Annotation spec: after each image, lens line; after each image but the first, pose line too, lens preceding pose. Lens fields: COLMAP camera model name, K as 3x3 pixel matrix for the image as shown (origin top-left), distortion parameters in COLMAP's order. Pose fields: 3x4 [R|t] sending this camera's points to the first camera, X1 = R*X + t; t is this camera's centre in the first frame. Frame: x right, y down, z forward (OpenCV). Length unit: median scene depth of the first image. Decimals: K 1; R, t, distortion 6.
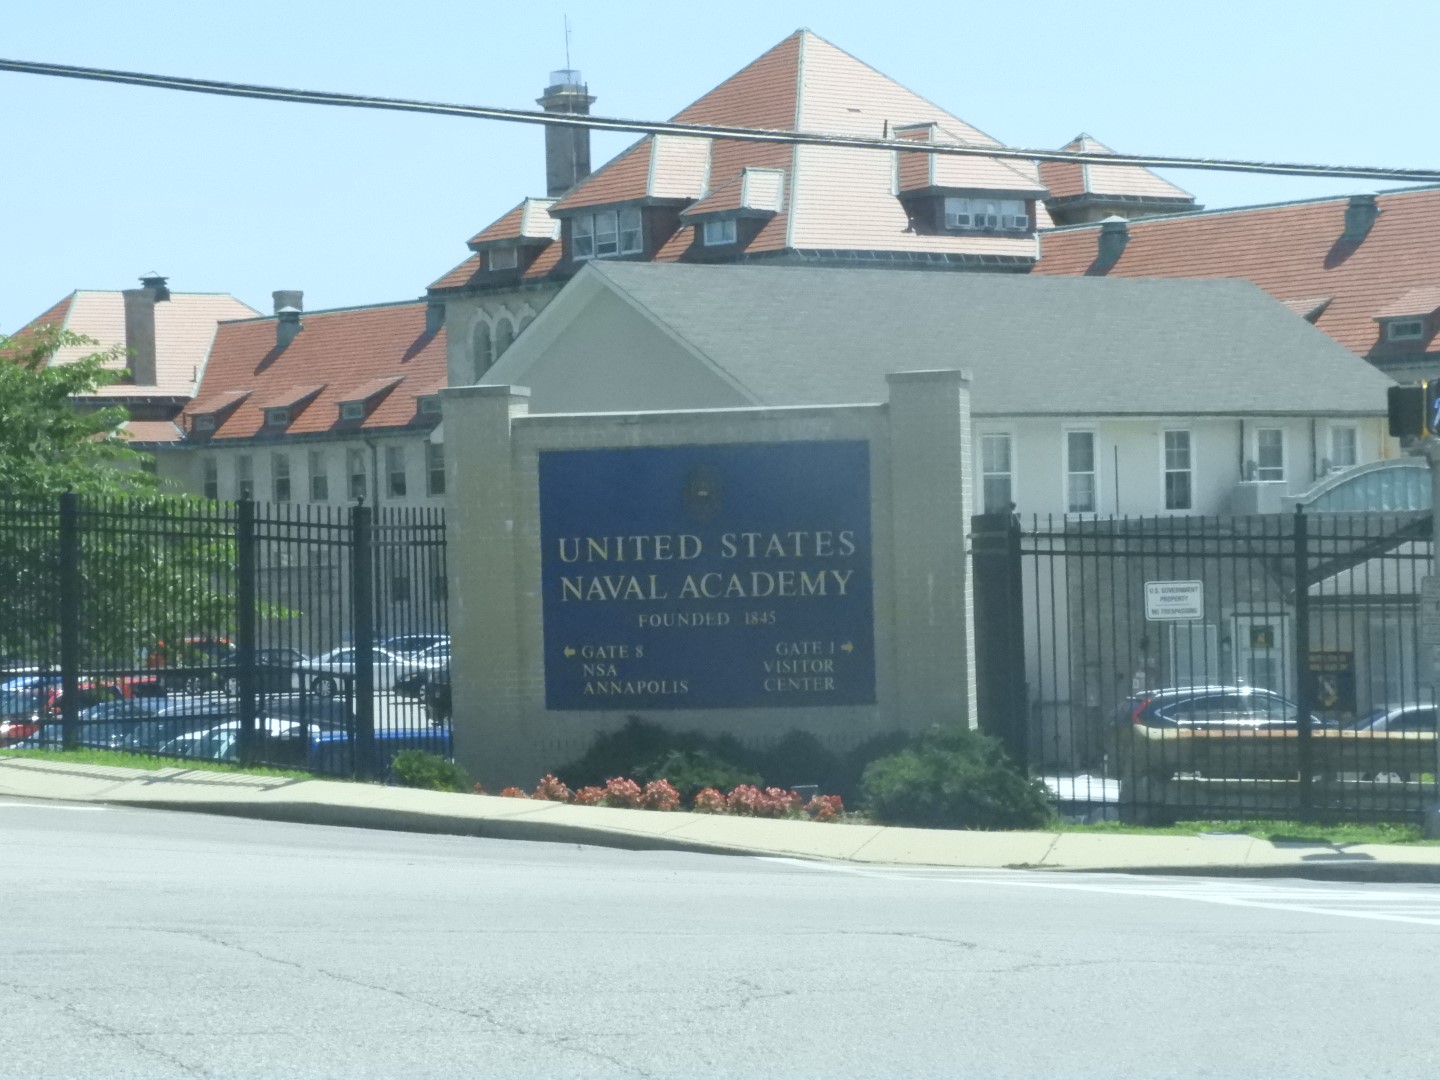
lens RADIAL K [[4028.5, 0, 720.0], [0, 4028.5, 540.0], [0, 0, 1]] dist [0.561676, 0.006982]
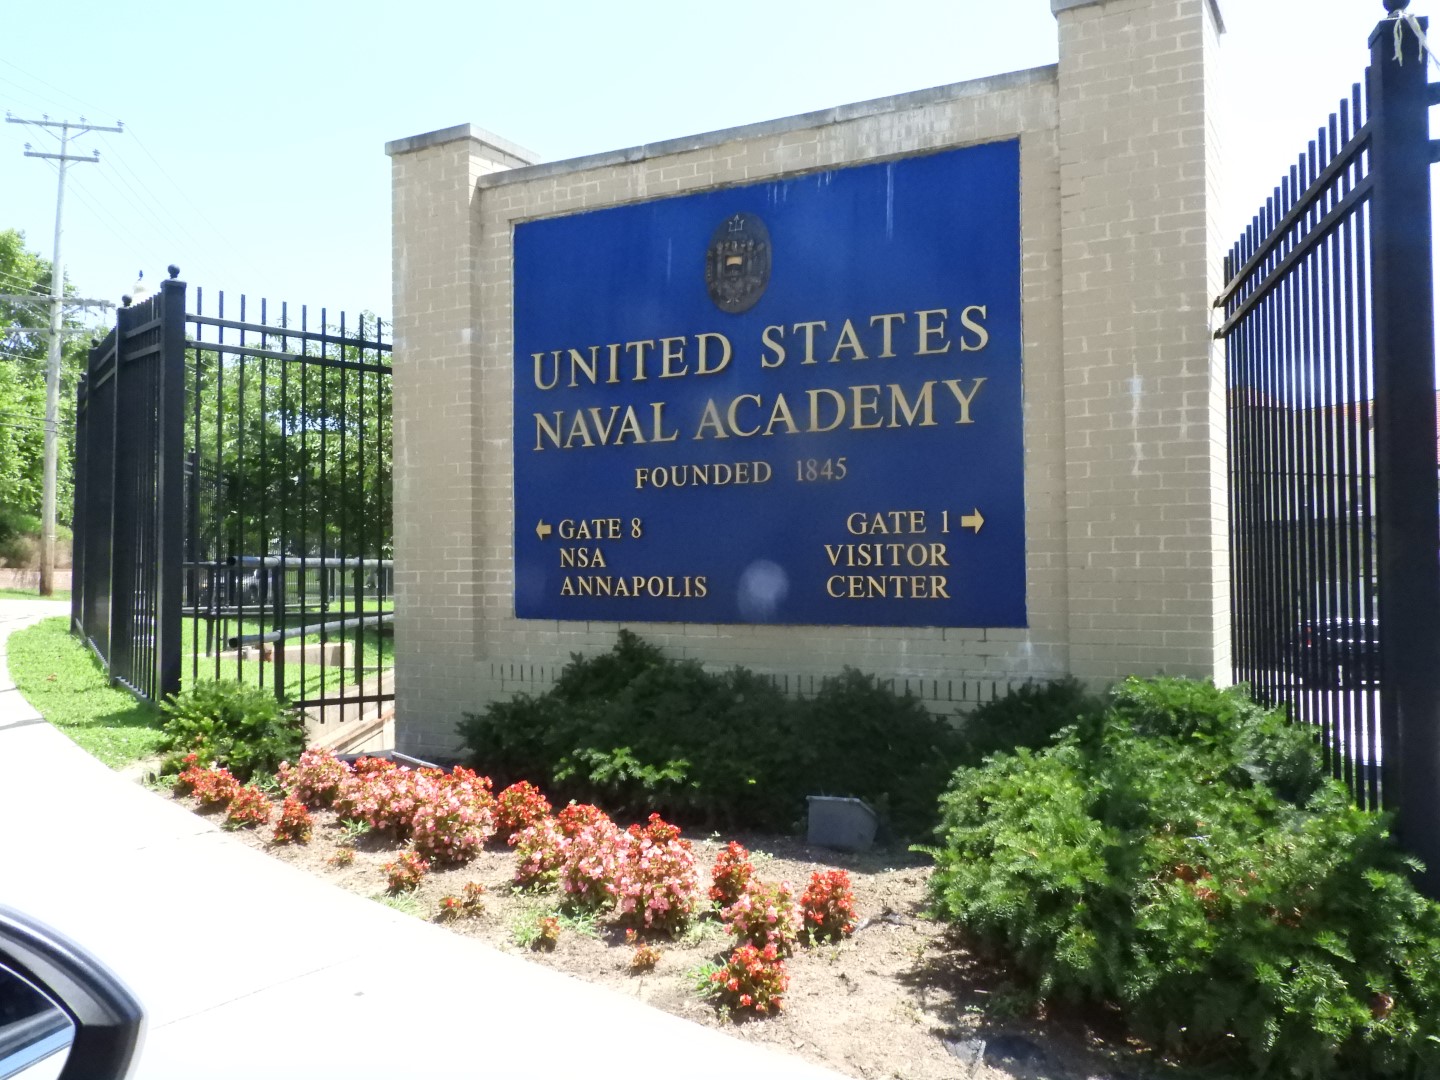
lens RADIAL K [[1274.0, 0, 720.0], [0, 1274.0, 540.0], [0, 0, 1]] dist [0.053528, 0.005655]
pose [[0.957616, 0.013013, -0.287753, 0.048276], [-0.016592, 0.999812, -0.010004, 0.031328], [0.287569, 0.014354, 0.957652, 0.821863]]
